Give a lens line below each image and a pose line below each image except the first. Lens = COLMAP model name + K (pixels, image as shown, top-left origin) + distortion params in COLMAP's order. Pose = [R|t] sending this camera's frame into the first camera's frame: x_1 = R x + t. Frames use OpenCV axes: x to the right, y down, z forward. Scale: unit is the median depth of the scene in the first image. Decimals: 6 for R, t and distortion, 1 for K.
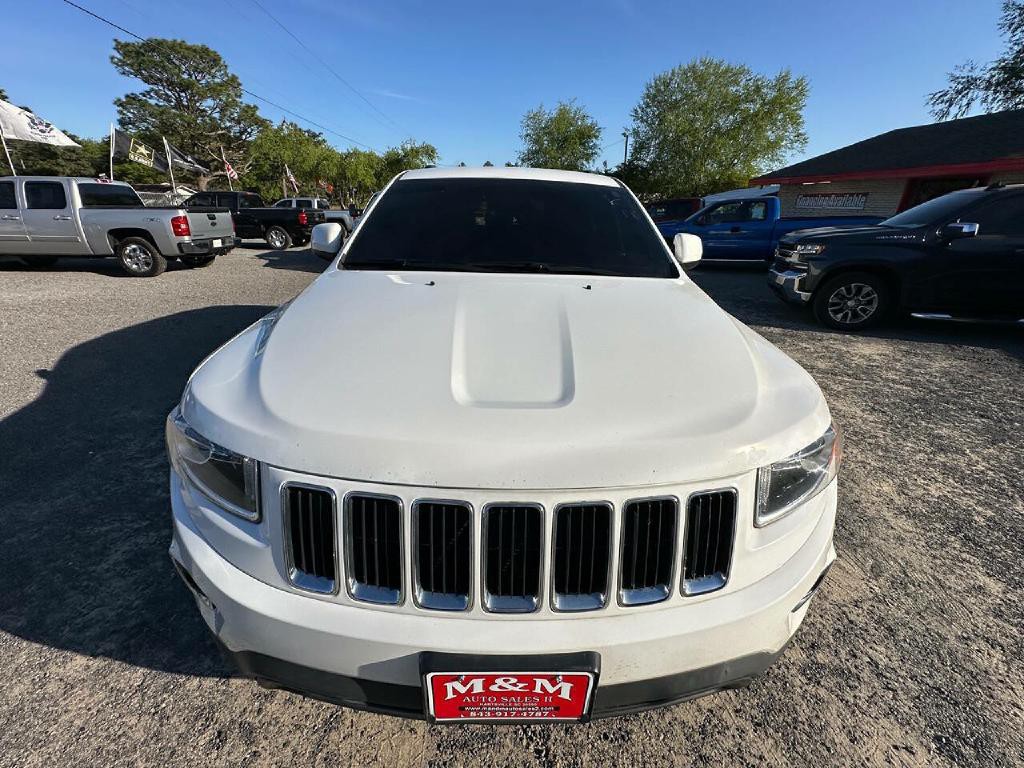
lens RADIAL K [[409.1, 0, 514.0], [0, 409.1, 382.4], [0, 0, 1]] dist [-0.002761, 0.000503]
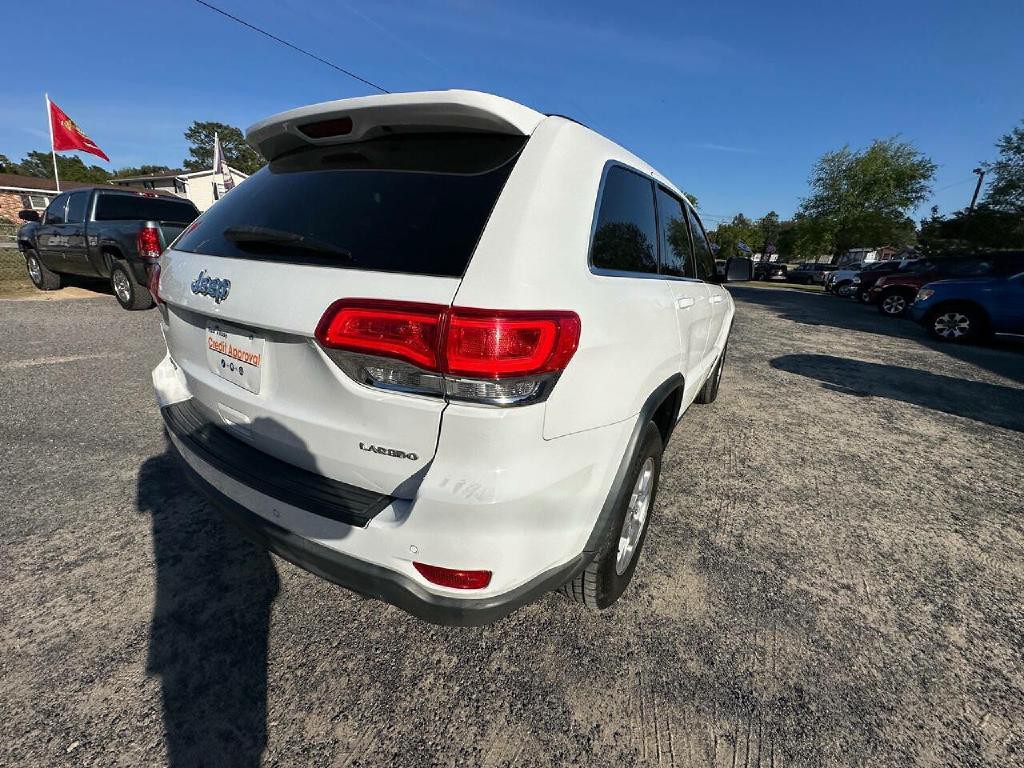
lens RADIAL K [[407.3, 0, 514.8], [0, 407.3, 383.5], [0, 0, 1]] dist [-0.001753, 0.000220]
pose [[0.830169, 0.196706, -0.521657, 0.038150], [-0.249076, 0.967976, -0.031378, 0.000002], [0.498779, 0.155981, 0.852578, 0.011627]]
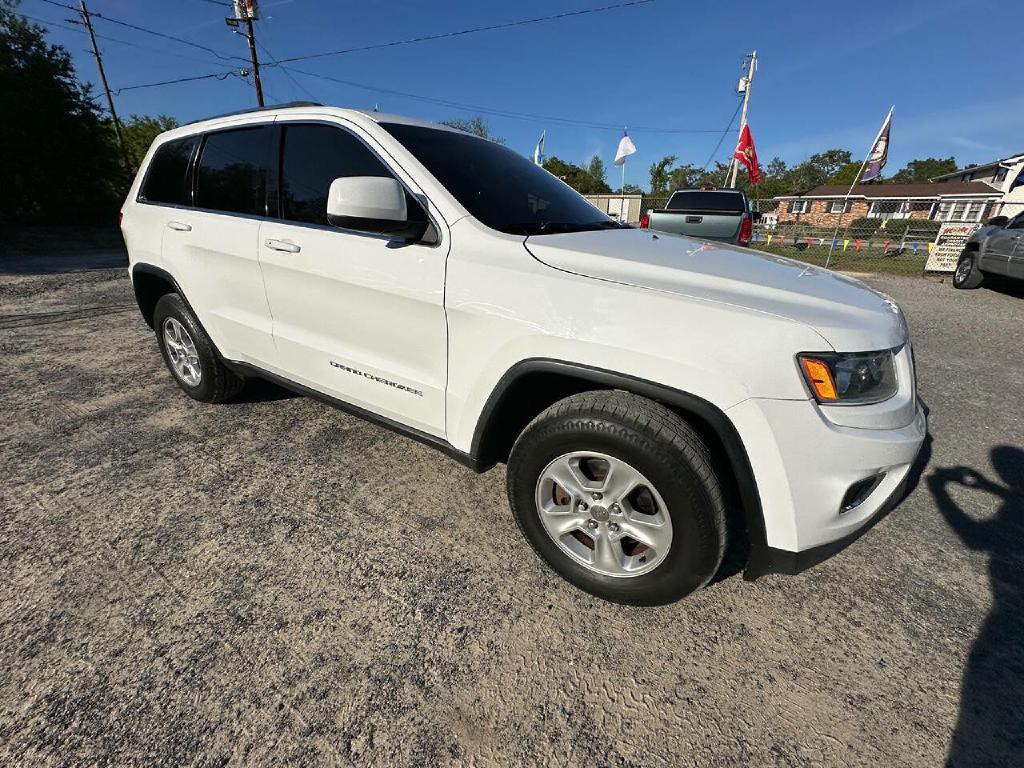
lens RADIAL K [[408.5, 0, 513.8], [0, 408.5, 382.4], [0, 0, 1]] dist [-0.002455, 0.000225]
pose [[-0.545910, 0.283617, -0.788380, 0.055660], [-0.358123, 0.771687, 0.525592, -0.046367], [0.757449, 0.569263, -0.319702, 0.127942]]
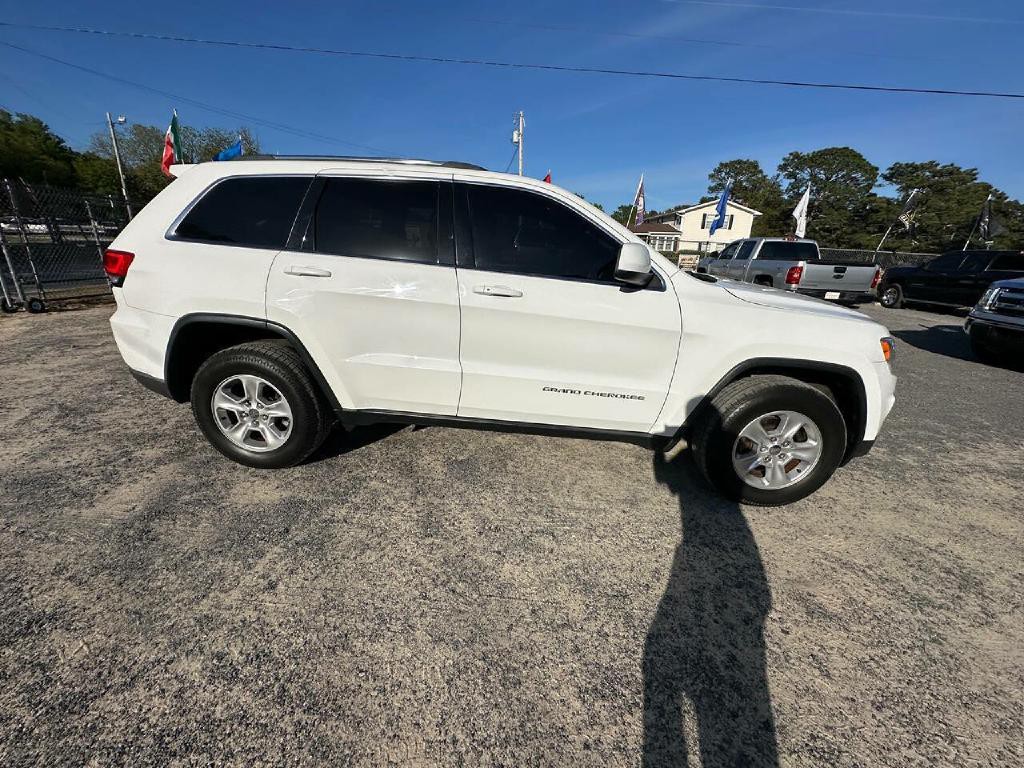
lens RADIAL K [[409.1, 0, 513.3], [0, 409.1, 382.4], [0, 0, 1]] dist [-0.002416, 0.000147]
pose [[-0.089232, 0.286090, -0.954039, 0.083232], [-0.428688, 0.853568, 0.296057, -0.030454], [0.899035, 0.435402, 0.046478, 0.087405]]
